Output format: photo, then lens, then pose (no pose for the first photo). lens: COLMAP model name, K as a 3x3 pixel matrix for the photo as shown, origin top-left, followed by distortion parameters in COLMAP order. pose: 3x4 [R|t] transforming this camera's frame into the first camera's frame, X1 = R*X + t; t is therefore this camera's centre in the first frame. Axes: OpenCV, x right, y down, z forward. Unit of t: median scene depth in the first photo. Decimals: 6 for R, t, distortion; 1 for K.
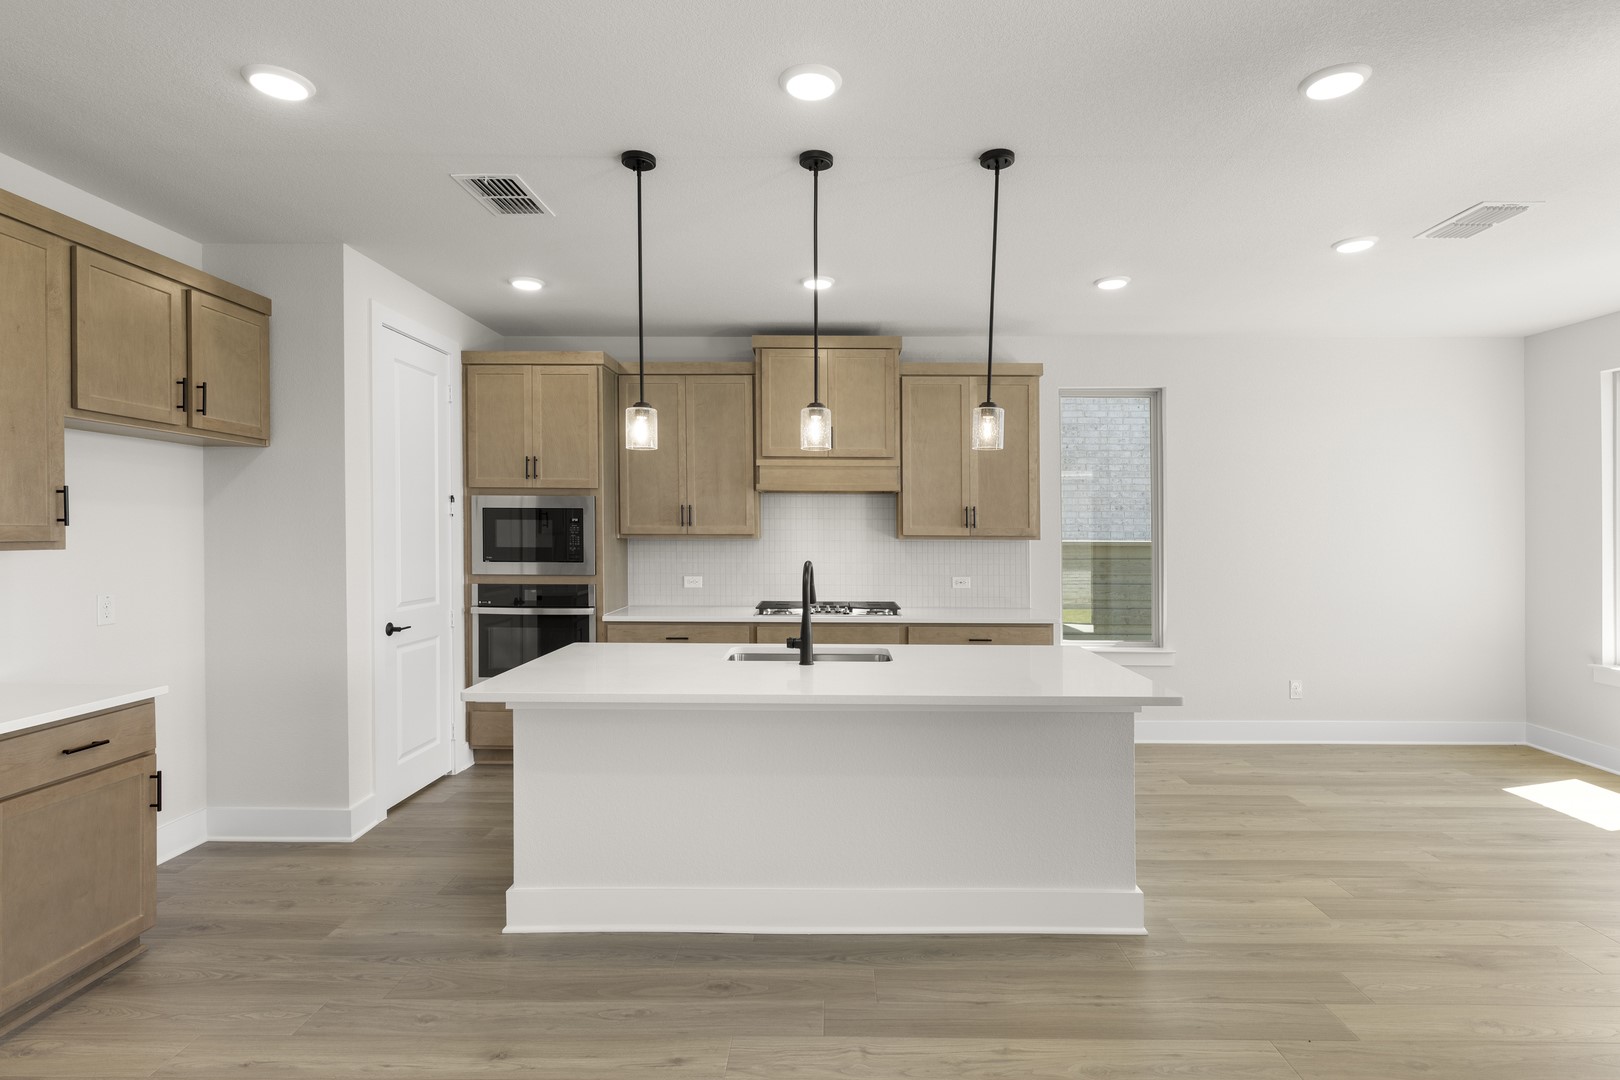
lens RADIAL K [[810.7, 0, 835.6], [0, 810.7, 565.7], [0, 0, 1]] dist [0.001463, 0.000001]
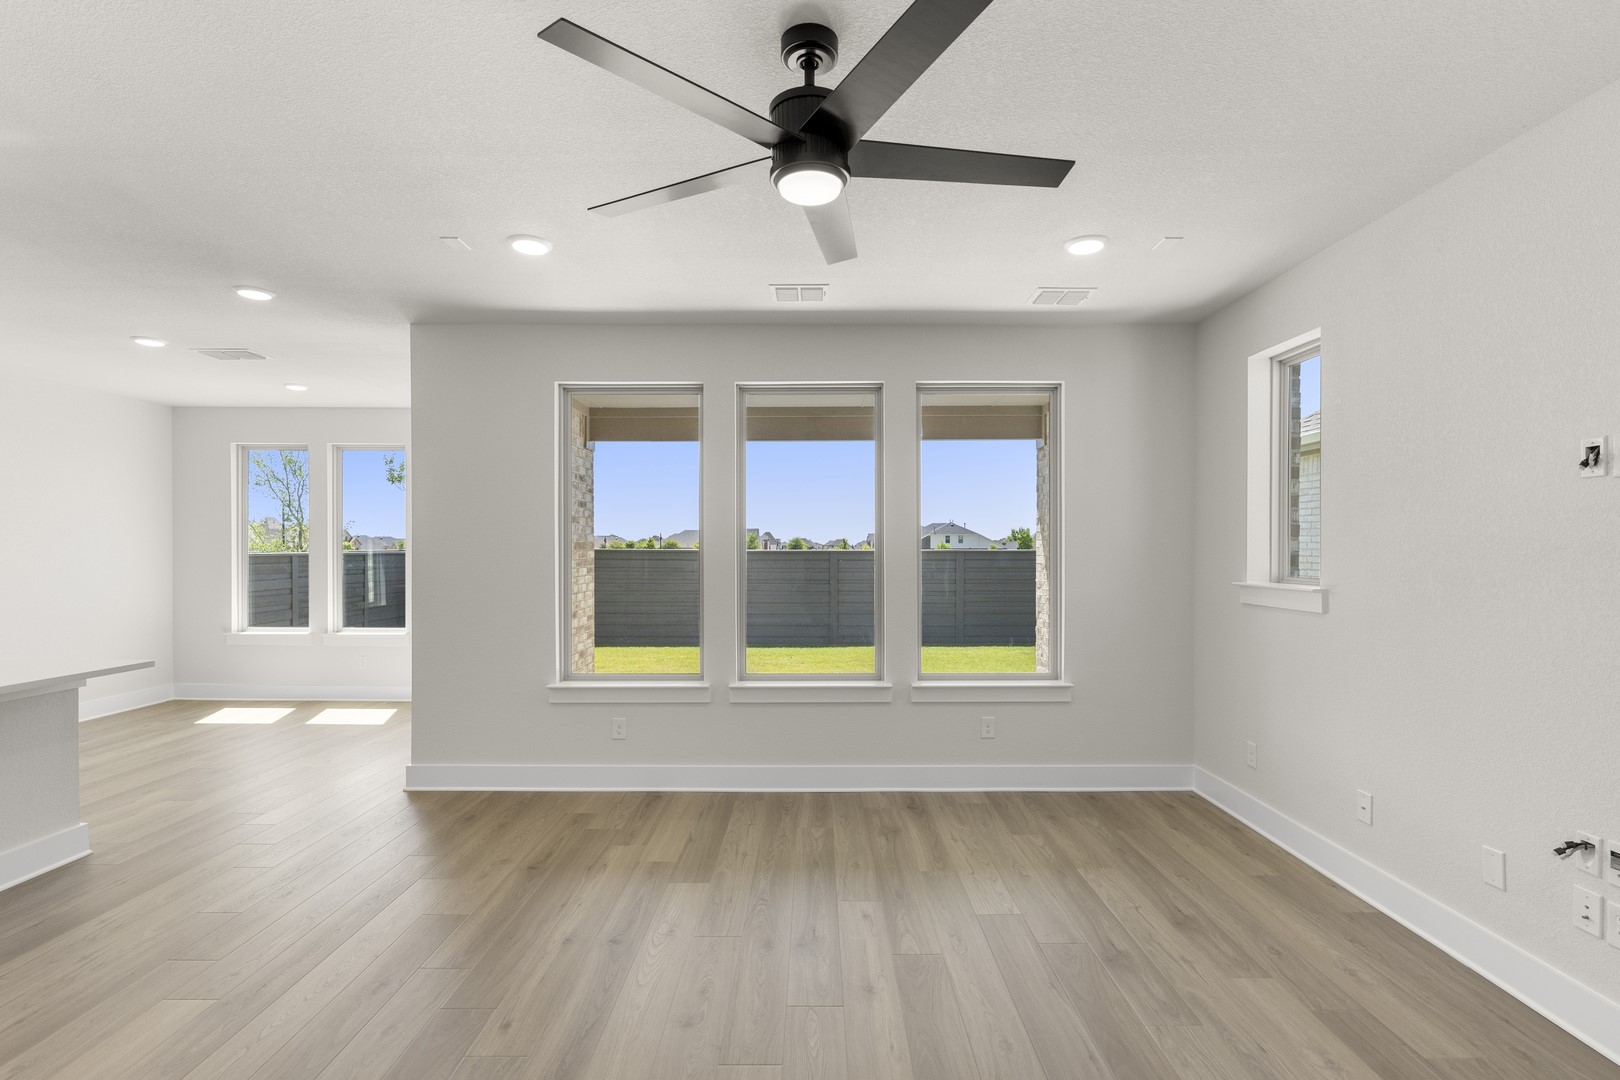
lens RADIAL K [[764.7, 0, 820.3], [0, 764.7, 556.6], [0, 0, 1]] dist [-0.002101, -0.000427]
pose [[-0.006324, -0.014175, 0.999880, -0.509297], [0.041888, 0.999018, 0.014428, 0.003510], [-0.999102, 0.041974, -0.005724, -0.114654]]
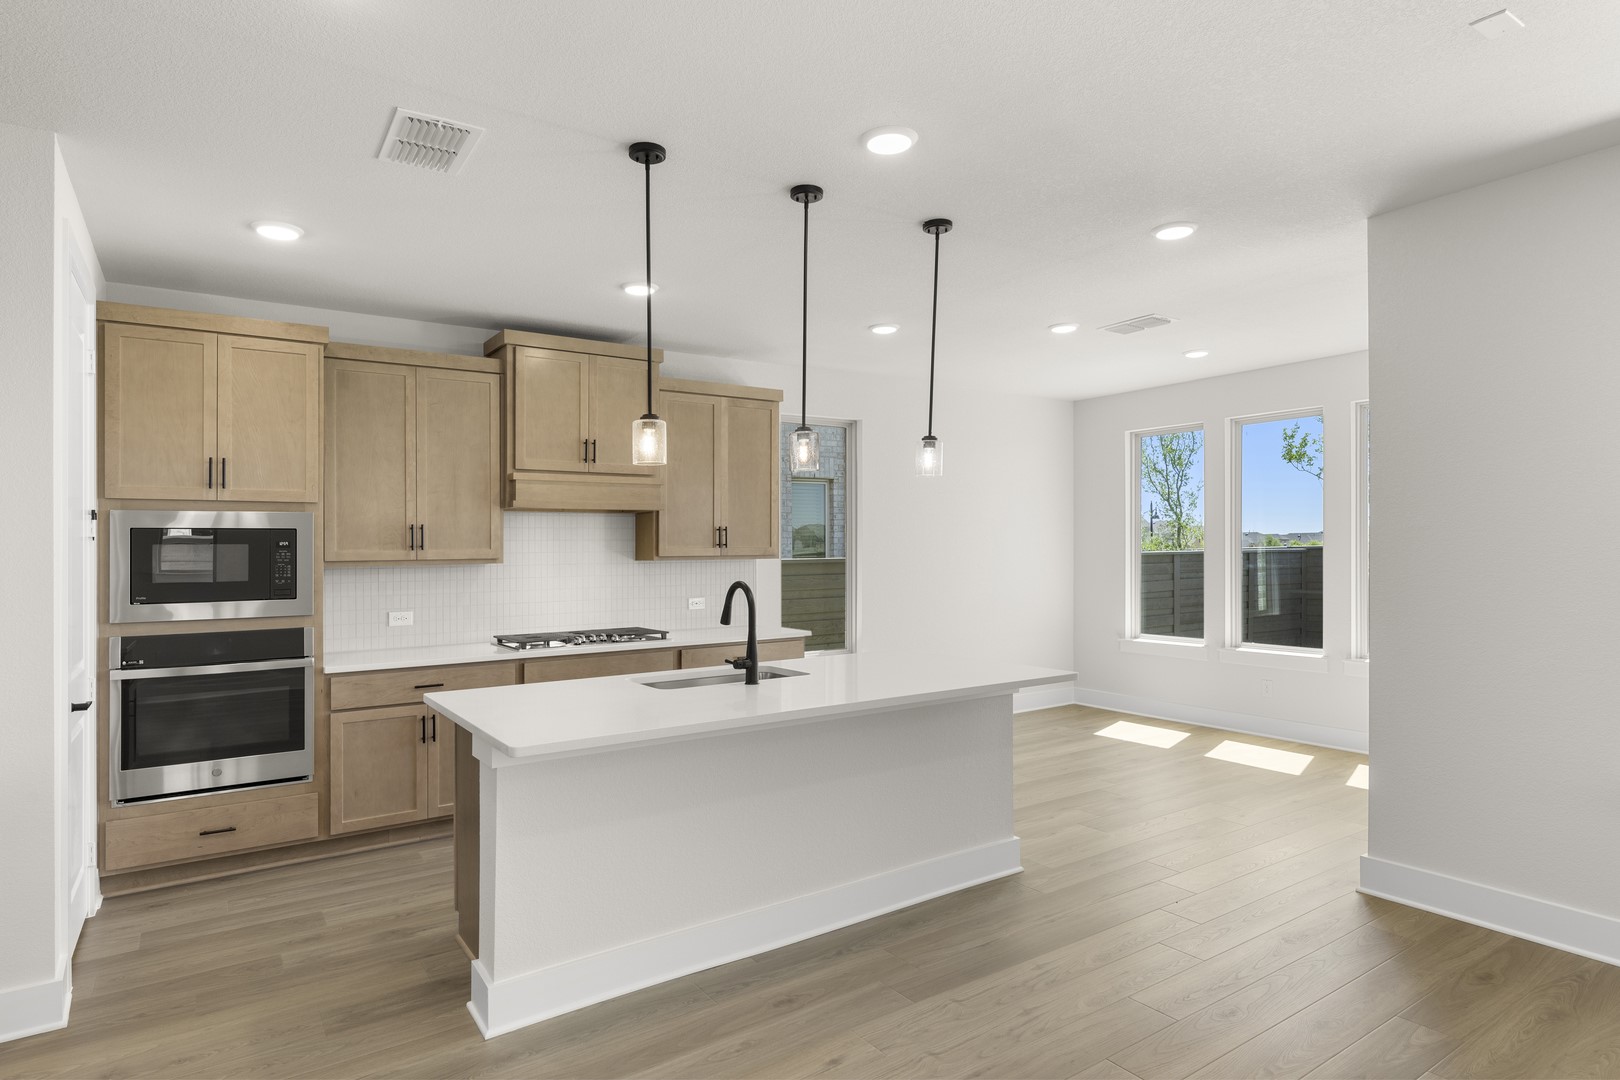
lens RADIAL K [[886.7, 0, 806.9], [0, 886.7, 595.3], [0, 0, 1]] dist [0.000767, 0.001025]
pose [[0.824516, -0.042943, 0.564207, -0.381701], [0.040590, 0.999036, 0.016722, -0.002190], [-0.564381, 0.009114, 0.825464, 0.036109]]
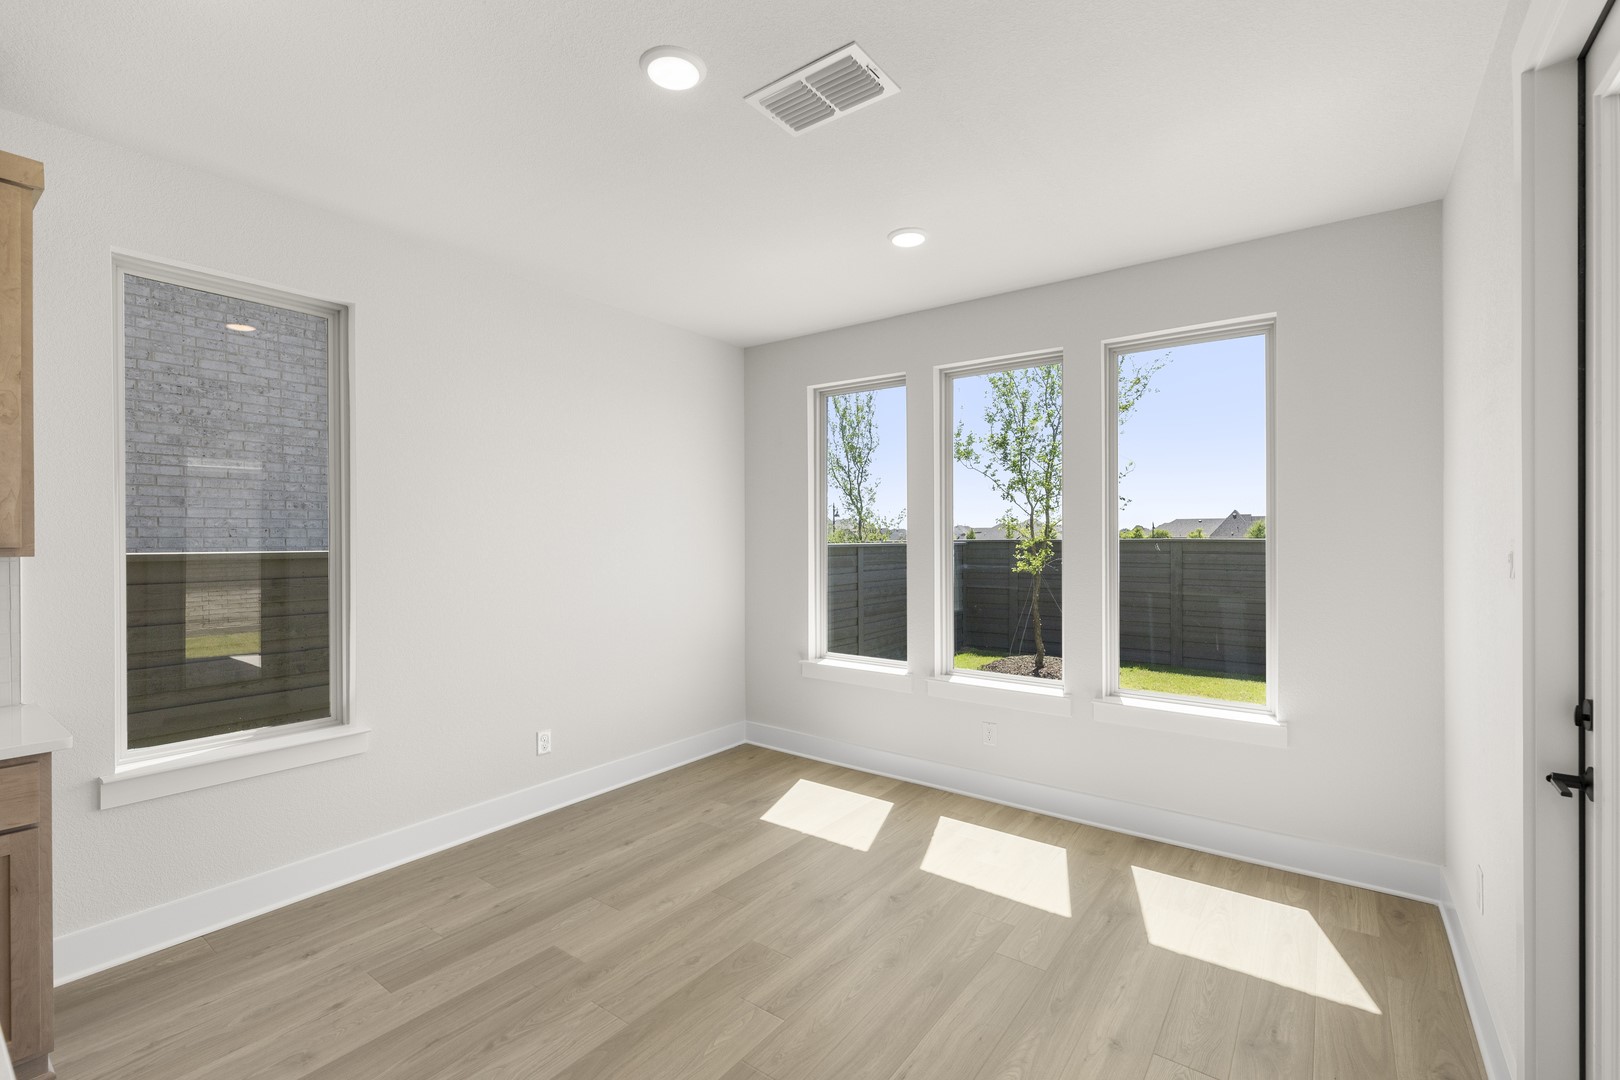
lens RADIAL K [[689.7, 0, 811.7], [0, 689.7, 503.8], [0, 0, 1]] dist [0.000925, 0.000093]
pose [[0.589569, 0.036246, 0.806904, 0.204960], [0.037918, 0.996649, -0.072474, -0.017018], [-0.806827, 0.073325, 0.586219, 0.446966]]
